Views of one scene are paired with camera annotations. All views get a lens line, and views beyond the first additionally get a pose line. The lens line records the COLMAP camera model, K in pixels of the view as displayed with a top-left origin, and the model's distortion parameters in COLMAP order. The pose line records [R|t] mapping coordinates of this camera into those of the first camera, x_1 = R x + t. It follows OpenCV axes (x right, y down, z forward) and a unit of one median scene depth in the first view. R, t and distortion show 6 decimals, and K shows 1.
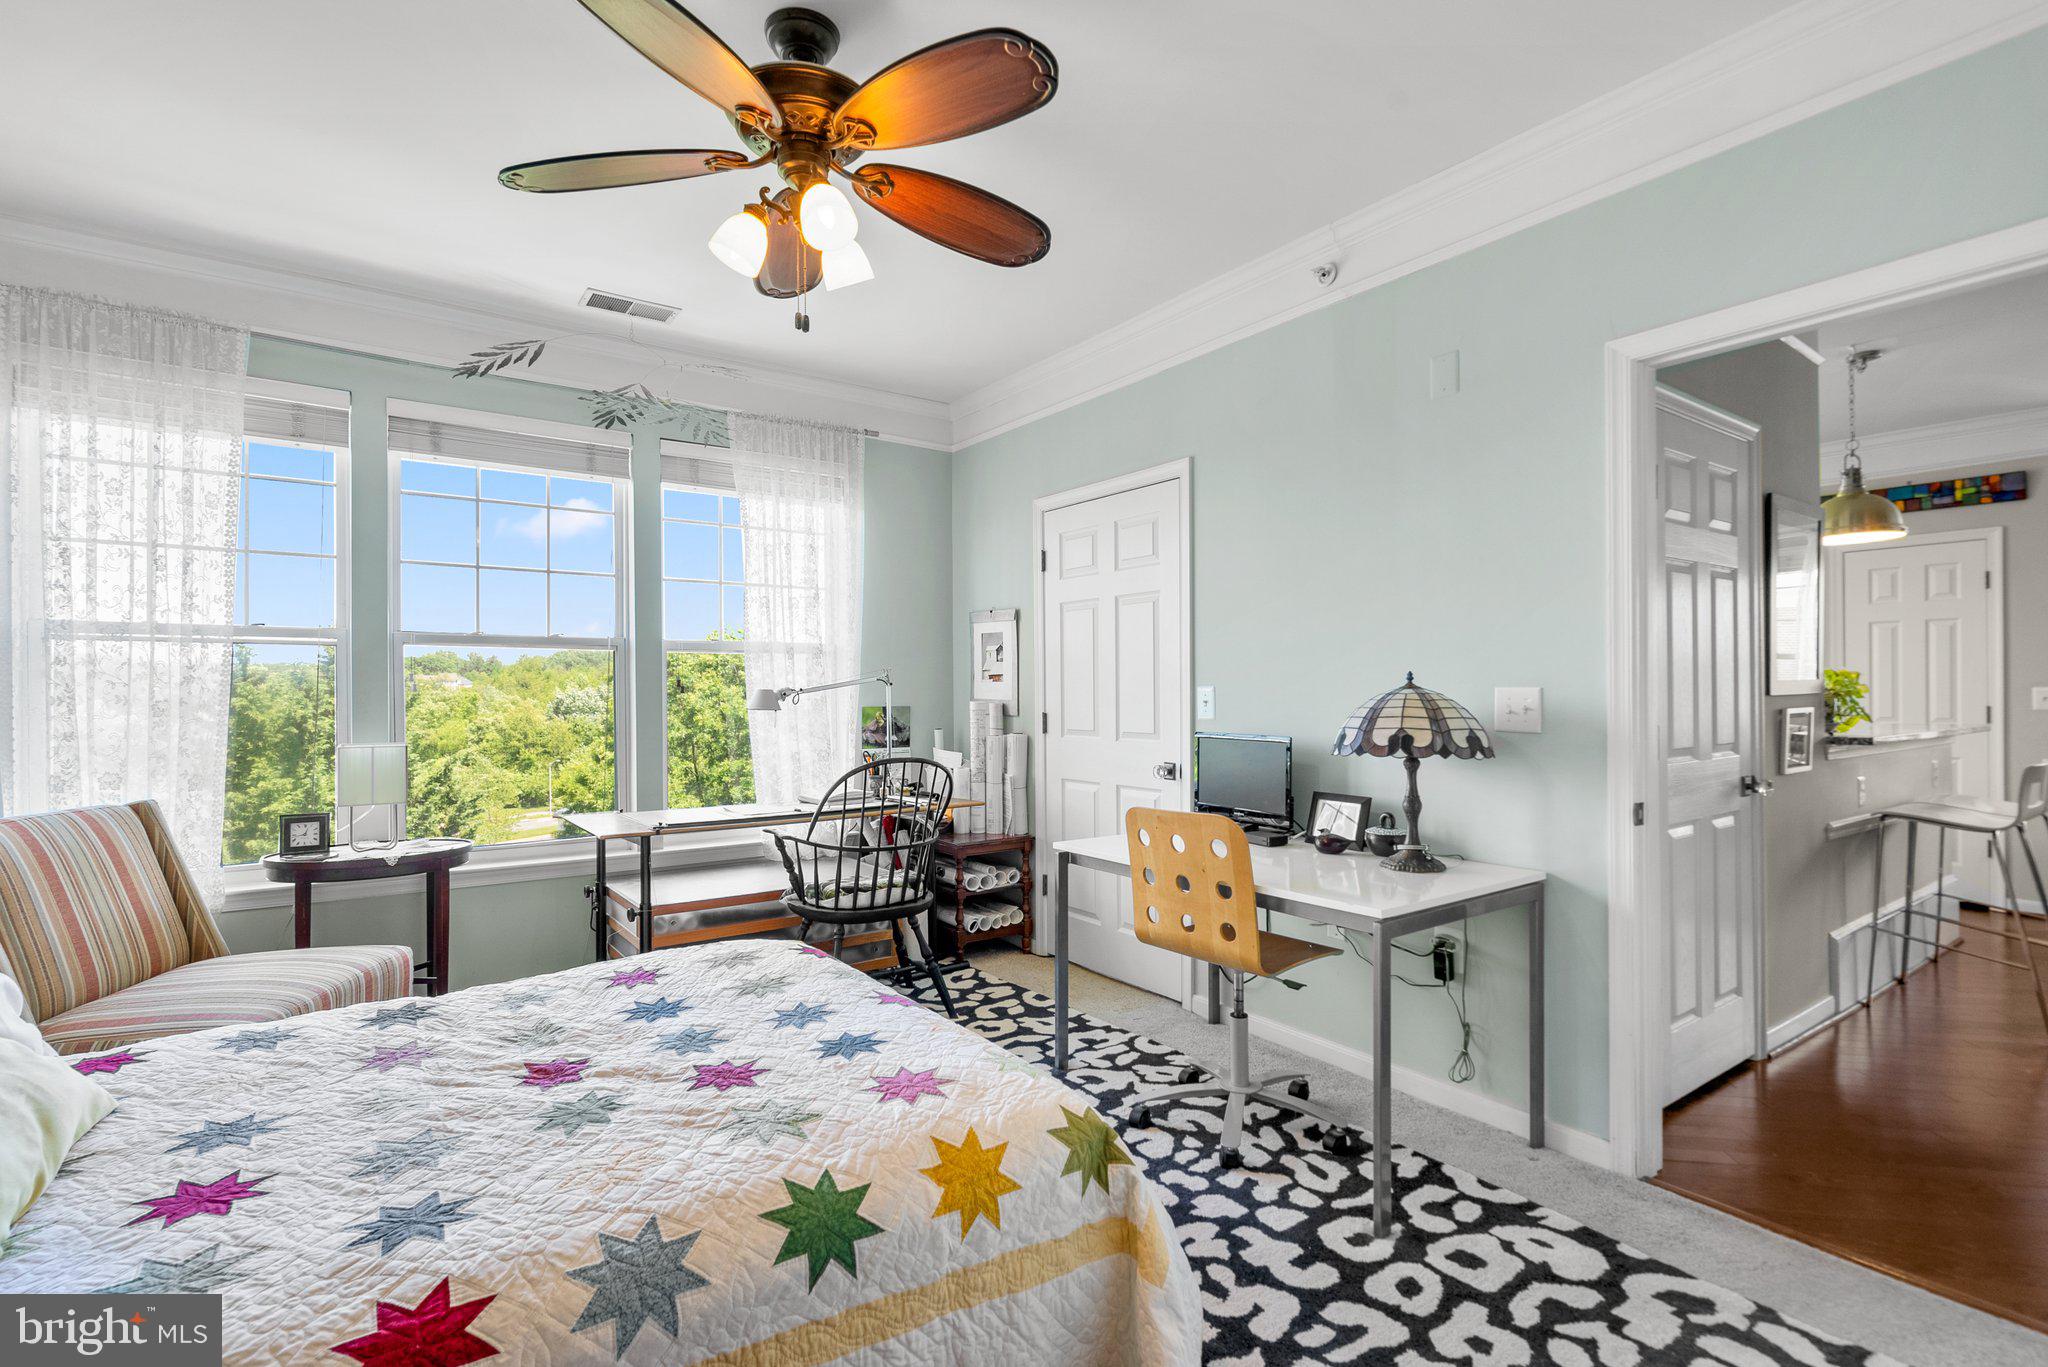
lens RADIAL K [[960.2, 0, 1025.1], [0, 960.2, 691.8], [0, 0, 1]] dist [-0.003158, 0.000417]
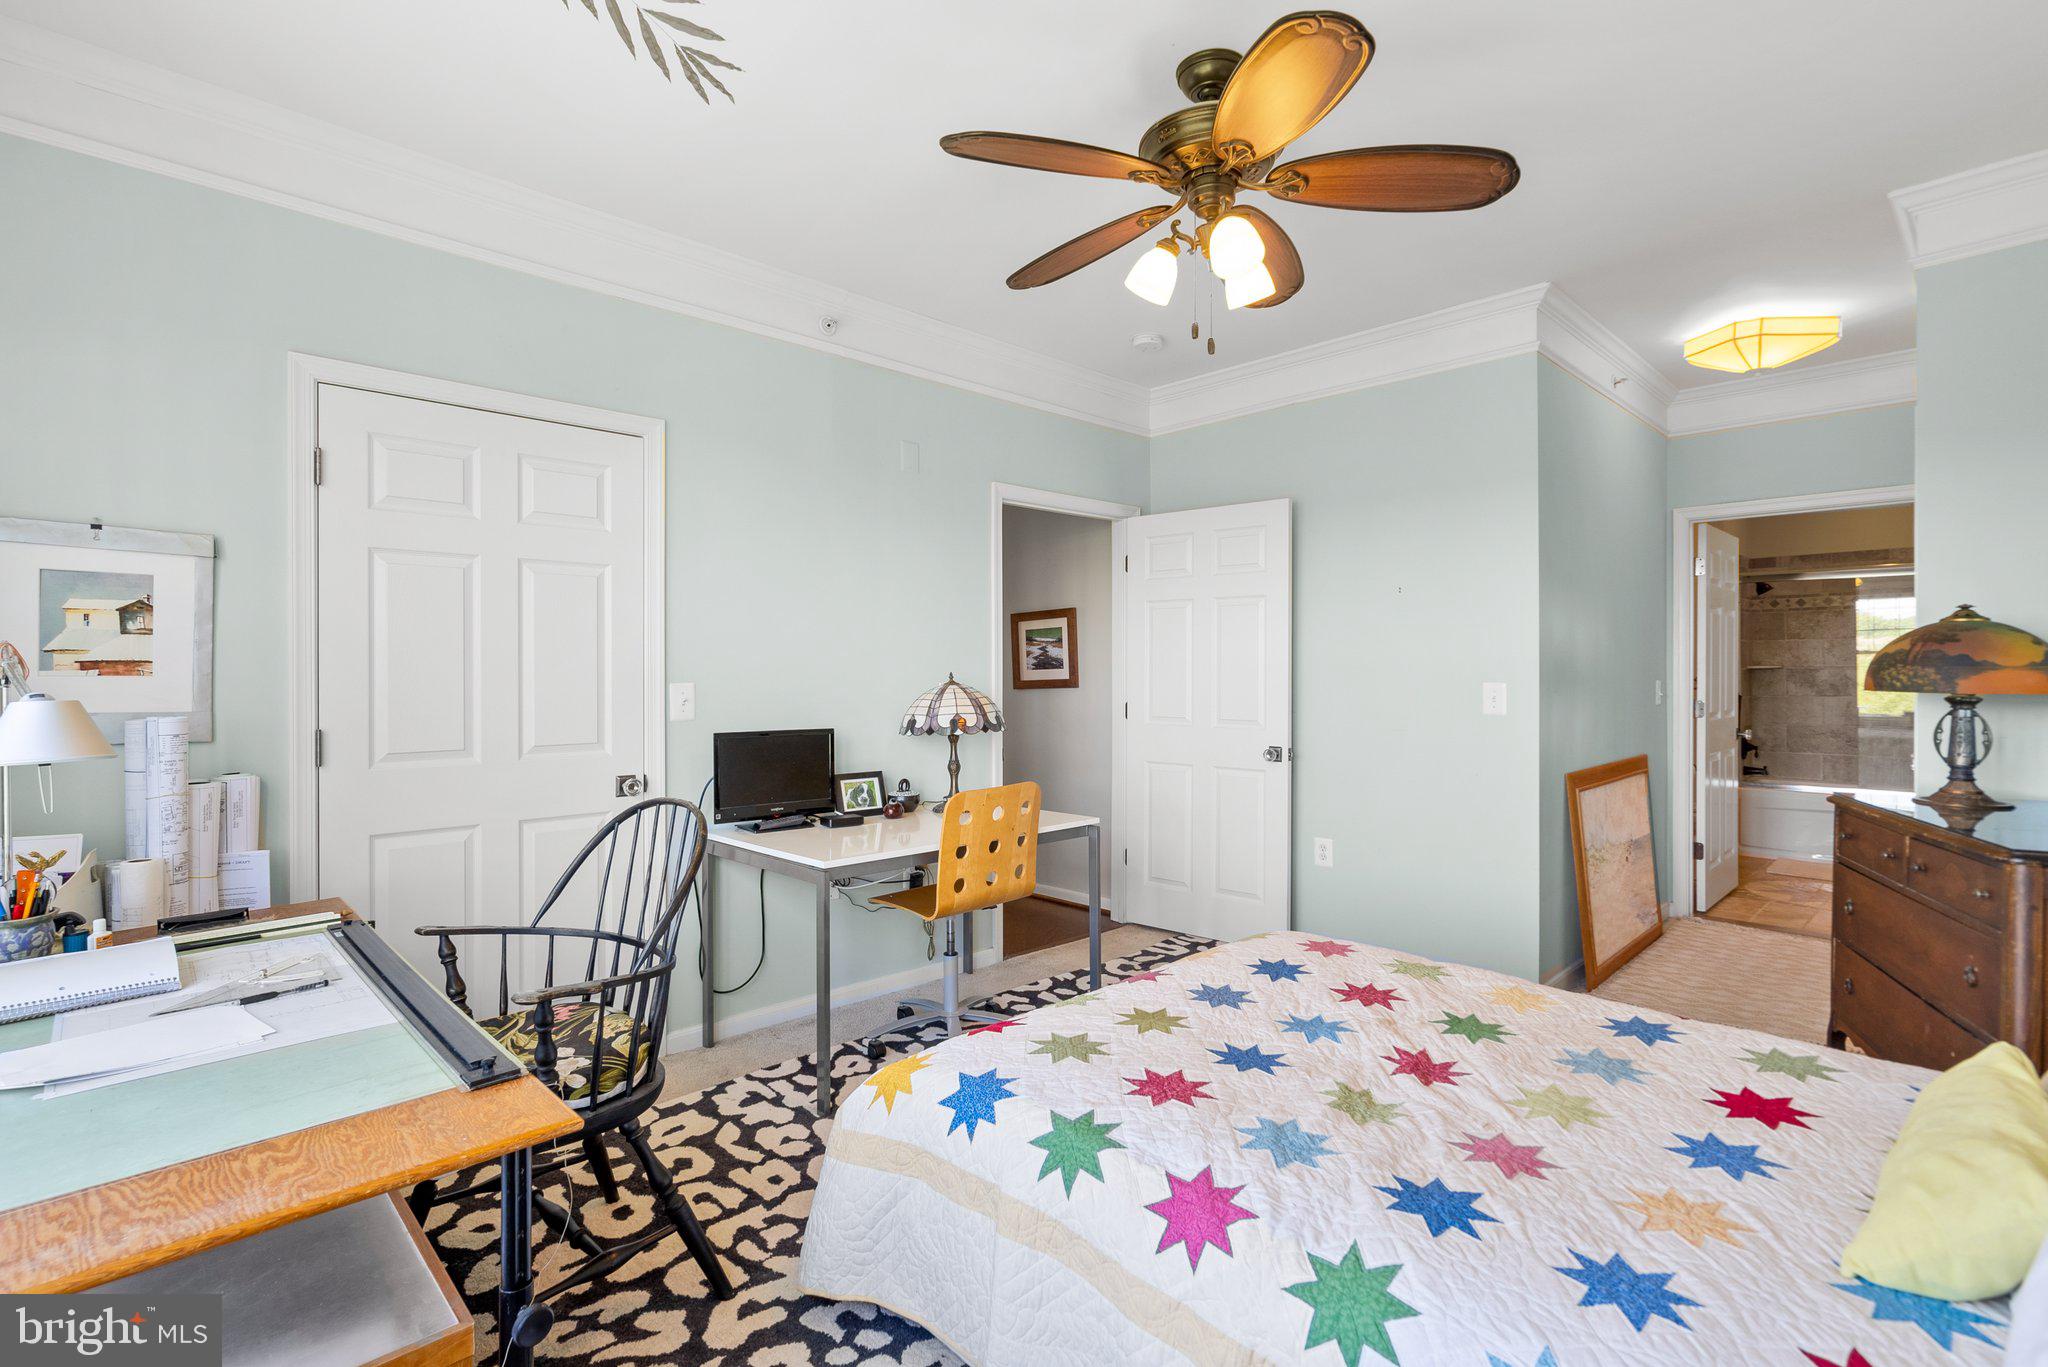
lens RADIAL K [[960.2, 0, 1025.1], [0, 960.2, 691.8], [0, 0, 1]] dist [-0.003158, 0.000417]
pose [[-0.149530, -0.013347, 0.988667, -0.876886], [0.004204, 0.999891, 0.014135, -0.011309], [-0.988748, 0.006270, -0.149457, 0.960282]]
